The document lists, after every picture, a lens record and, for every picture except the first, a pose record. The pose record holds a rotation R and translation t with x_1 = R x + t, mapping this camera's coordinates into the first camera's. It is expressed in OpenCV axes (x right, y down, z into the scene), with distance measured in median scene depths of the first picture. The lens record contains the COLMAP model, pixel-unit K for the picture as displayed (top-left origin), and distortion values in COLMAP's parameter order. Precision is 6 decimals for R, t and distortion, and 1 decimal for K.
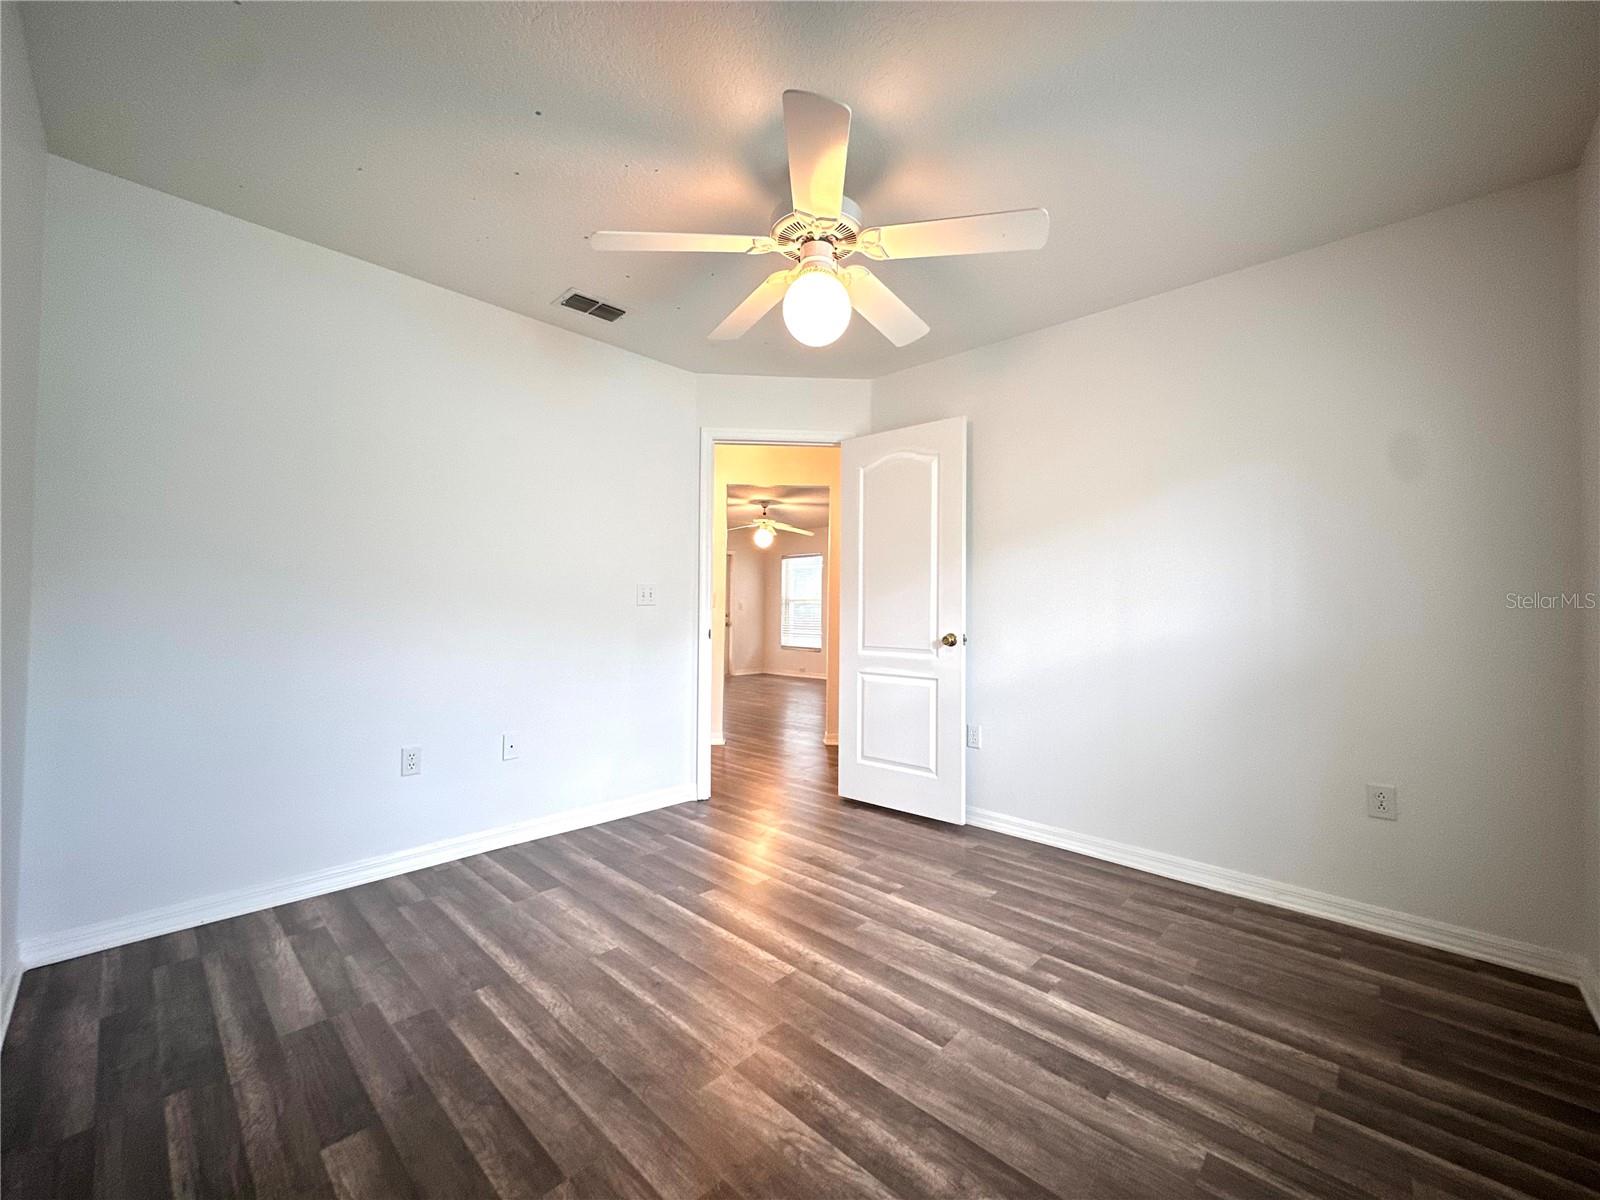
lens RADIAL K [[637.1, 0, 800.0], [0, 637.1, 600.0], [0, 0, 1]] dist [-0.001993, 0.000128]
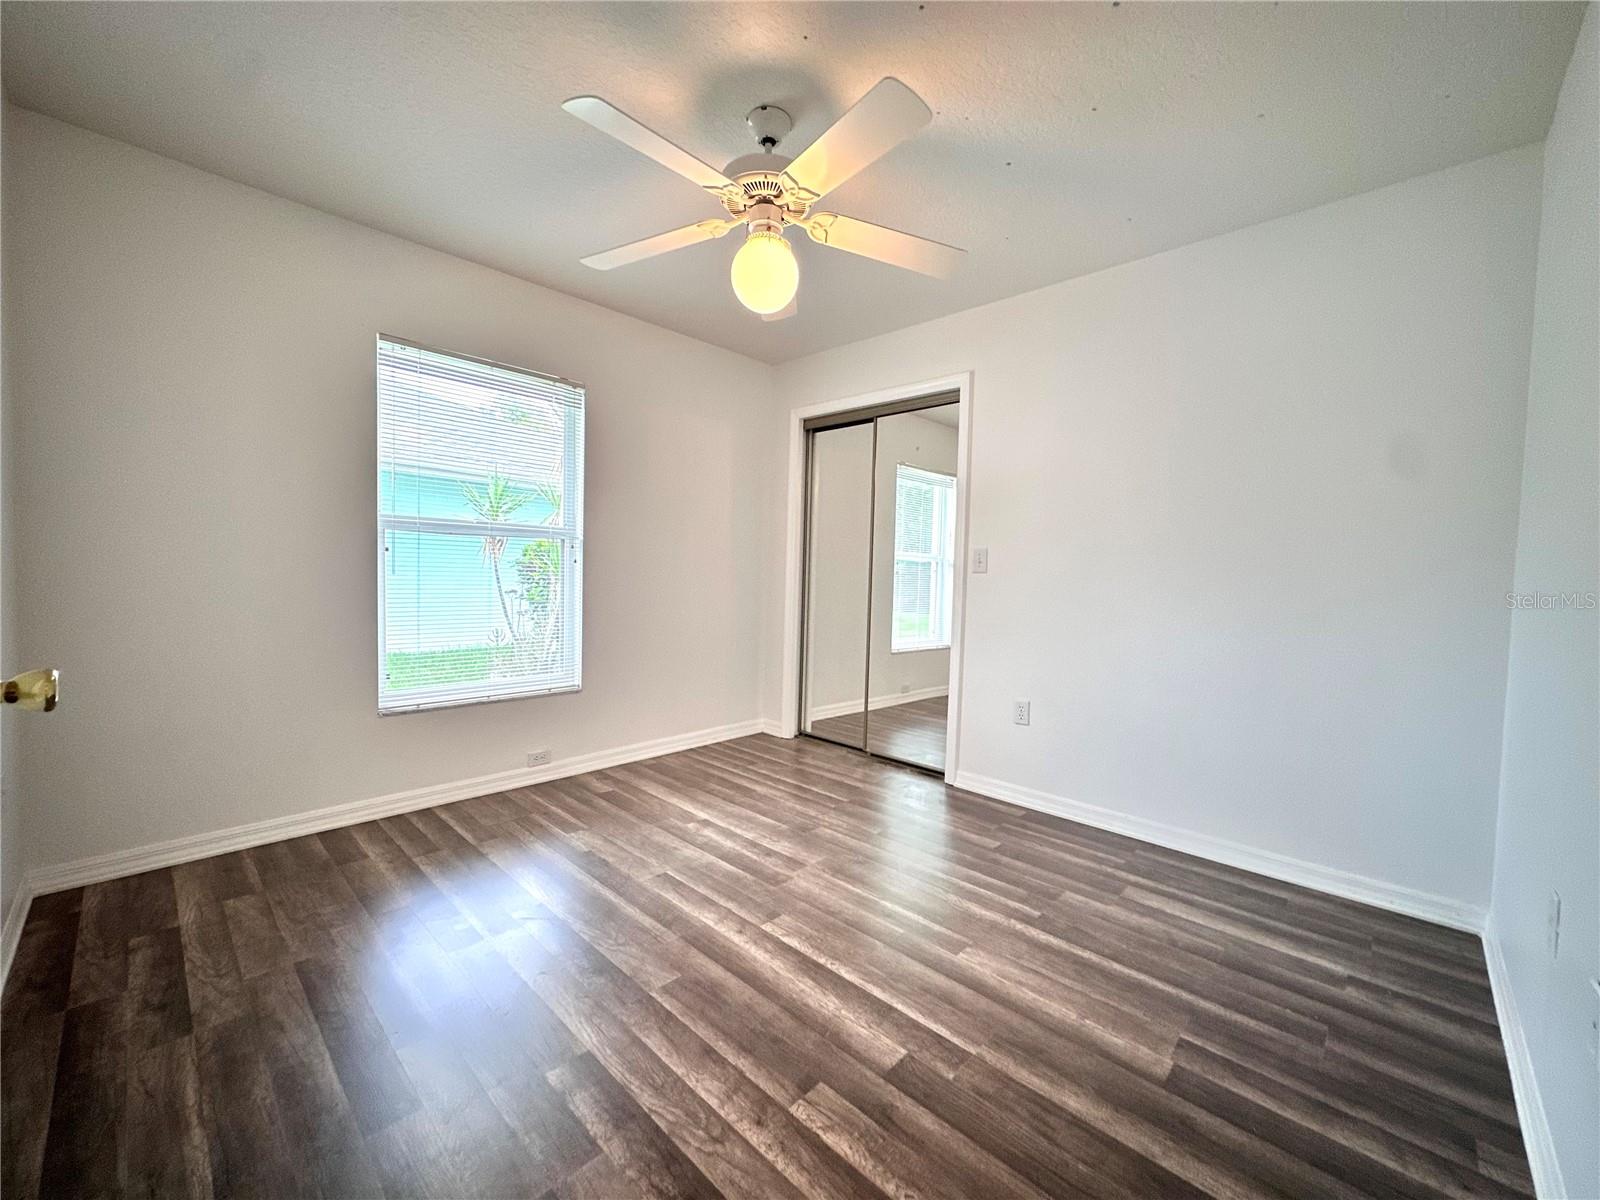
lens RADIAL K [[637.1, 0, 800.0], [0, 637.1, 600.0], [0, 0, 1]] dist [-0.001993, 0.000128]
pose [[-0.999235, -0.038052, 0.008983, -0.056893], [-0.037748, 0.998780, 0.031849, 0.023323], [-0.010184, 0.031486, -0.999452, 1.967005]]
